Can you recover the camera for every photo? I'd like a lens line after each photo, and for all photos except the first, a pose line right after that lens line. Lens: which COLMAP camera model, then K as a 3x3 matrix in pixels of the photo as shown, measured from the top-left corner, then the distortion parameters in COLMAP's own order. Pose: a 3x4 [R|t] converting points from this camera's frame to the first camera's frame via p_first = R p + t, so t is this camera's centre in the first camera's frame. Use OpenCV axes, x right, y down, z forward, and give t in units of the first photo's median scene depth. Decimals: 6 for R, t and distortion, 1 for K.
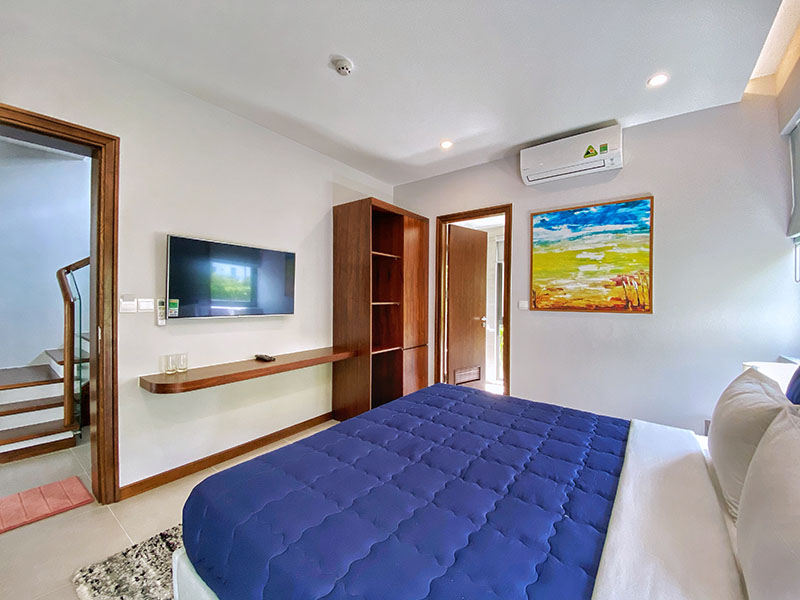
lens RADIAL K [[321.8, 0, 401.1], [0, 321.8, 301.8], [0, 0, 1]] dist [0.026855, -0.019722]
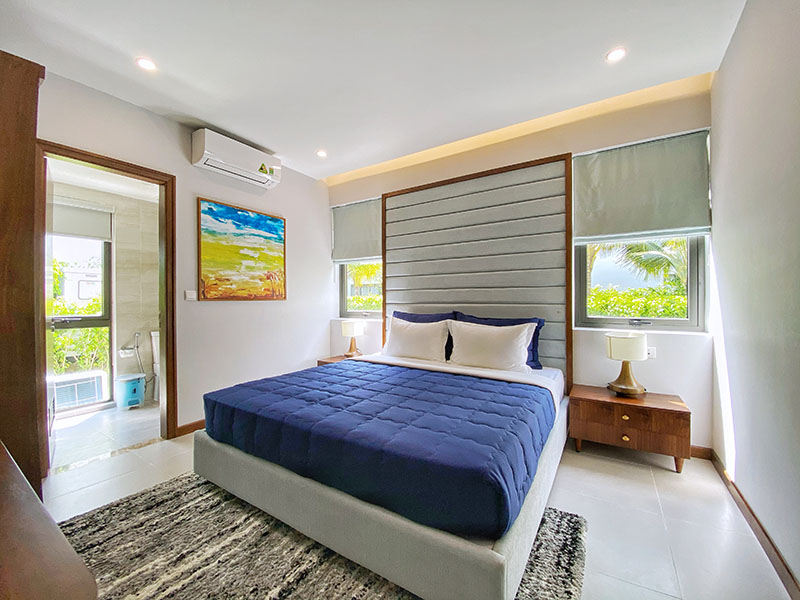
lens RADIAL K [[321.8, 0, 401.1], [0, 321.8, 301.8], [0, 0, 1]] dist [0.026855, -0.019722]
pose [[-0.073871, -0.020651, 0.997054, -0.634277], [0.011218, 0.999705, 0.021537, 0.016936], [-0.997205, 0.012776, -0.073618, 0.538233]]
